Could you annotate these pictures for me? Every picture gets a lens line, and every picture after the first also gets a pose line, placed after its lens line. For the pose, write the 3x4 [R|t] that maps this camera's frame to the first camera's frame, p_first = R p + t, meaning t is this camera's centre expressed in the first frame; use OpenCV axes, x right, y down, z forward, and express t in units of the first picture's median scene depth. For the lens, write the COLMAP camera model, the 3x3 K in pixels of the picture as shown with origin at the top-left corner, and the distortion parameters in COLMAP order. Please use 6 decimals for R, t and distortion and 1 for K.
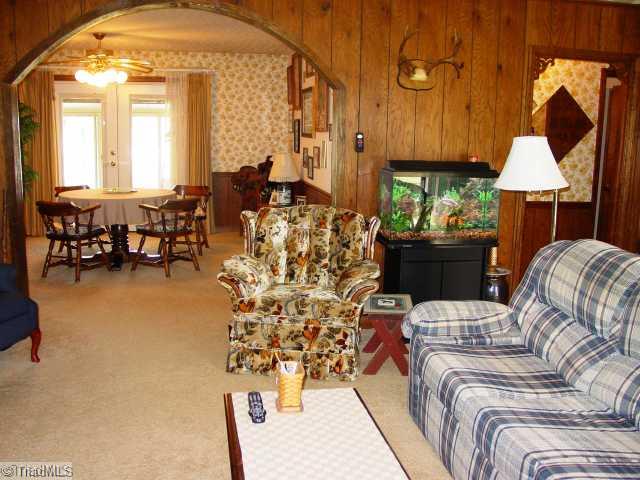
lens RADIAL K [[646.8, 0, 320.0], [0, 646.8, 240.0], [0, 0, 1]] dist [-0.162661, 0.170946]
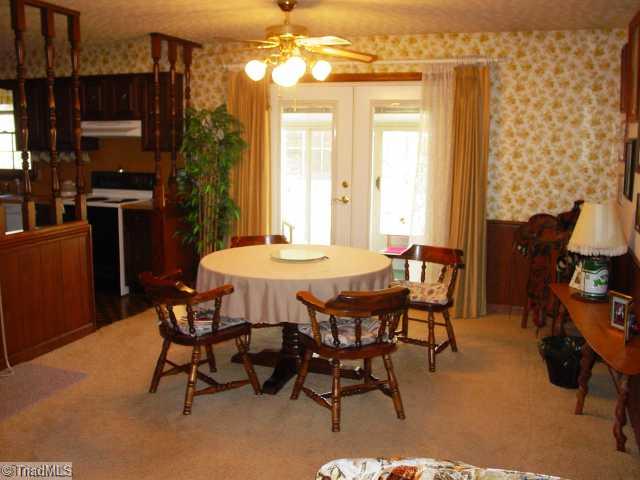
lens RADIAL K [[646.8, 0, 320.0], [0, 646.8, 240.0], [0, 0, 1]] dist [-0.162661, 0.170946]
pose [[0.864220, 0.070163, -0.498198, 0.006715], [-0.080719, 0.996737, 0.000352, -0.074641], [0.496597, 0.039909, 0.867063, 0.377817]]
